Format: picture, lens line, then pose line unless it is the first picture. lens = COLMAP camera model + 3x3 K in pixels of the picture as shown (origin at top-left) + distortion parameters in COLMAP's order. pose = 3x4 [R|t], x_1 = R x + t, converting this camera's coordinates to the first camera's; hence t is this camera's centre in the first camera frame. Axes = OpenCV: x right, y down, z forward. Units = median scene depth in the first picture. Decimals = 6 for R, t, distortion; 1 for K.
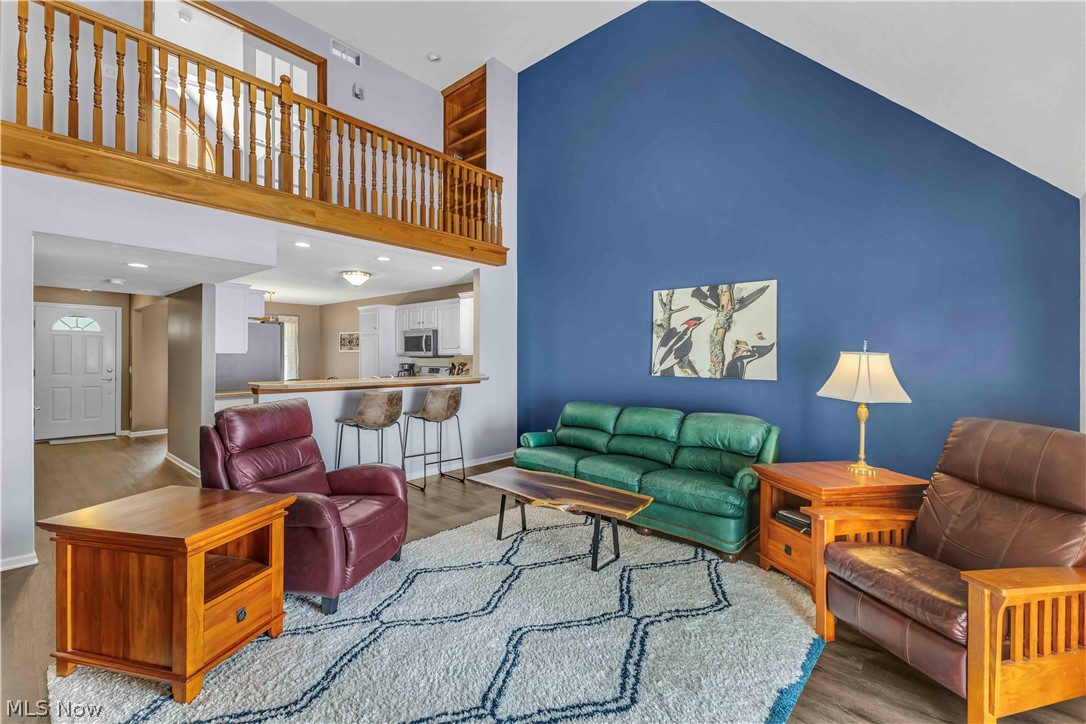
lens RADIAL K [[470.2, 0, 542.2], [0, 470.2, 357.7], [0, 0, 1]] dist [0.000227, 0.000078]
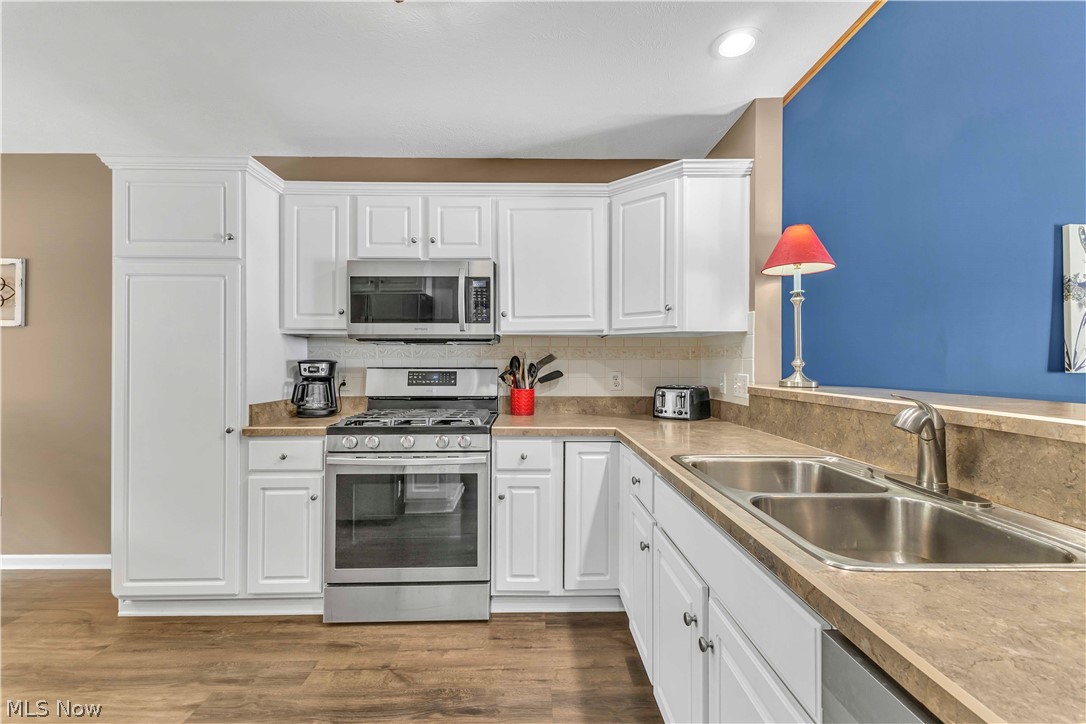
lens RADIAL K [[469.2, 0, 543.2], [0, 469.2, 370.4], [0, 0, 1]] dist [-0.000703, -0.000144]
pose [[0.727263, -0.005264, 0.686339, -0.702516], [0.008153, 0.999966, -0.000970, 0.034590], [-0.686311, 0.006301, 0.727281, 1.134531]]
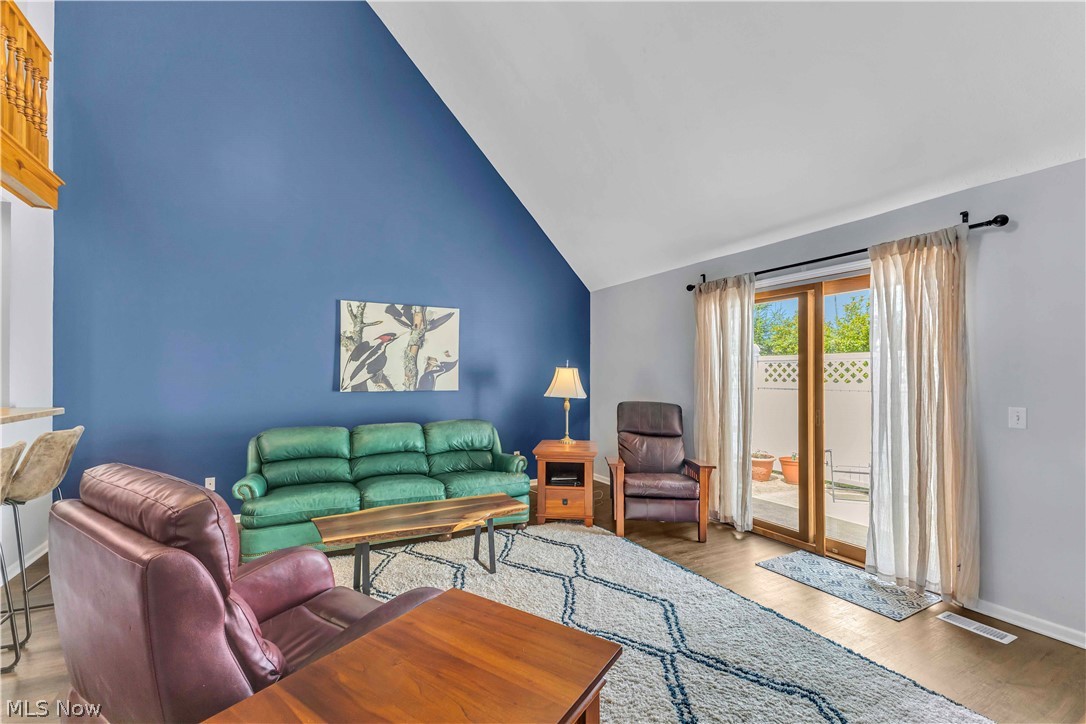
lens RADIAL K [[469.2, 0, 543.2], [0, 469.2, 370.4], [0, 0, 1]] dist [-0.000703, -0.000144]
pose [[0.344219, 0.002839, 0.938885, -0.543234], [0.005468, 0.999972, -0.005029, 0.002969], [-0.938873, 0.006864, 0.344194, 0.344071]]
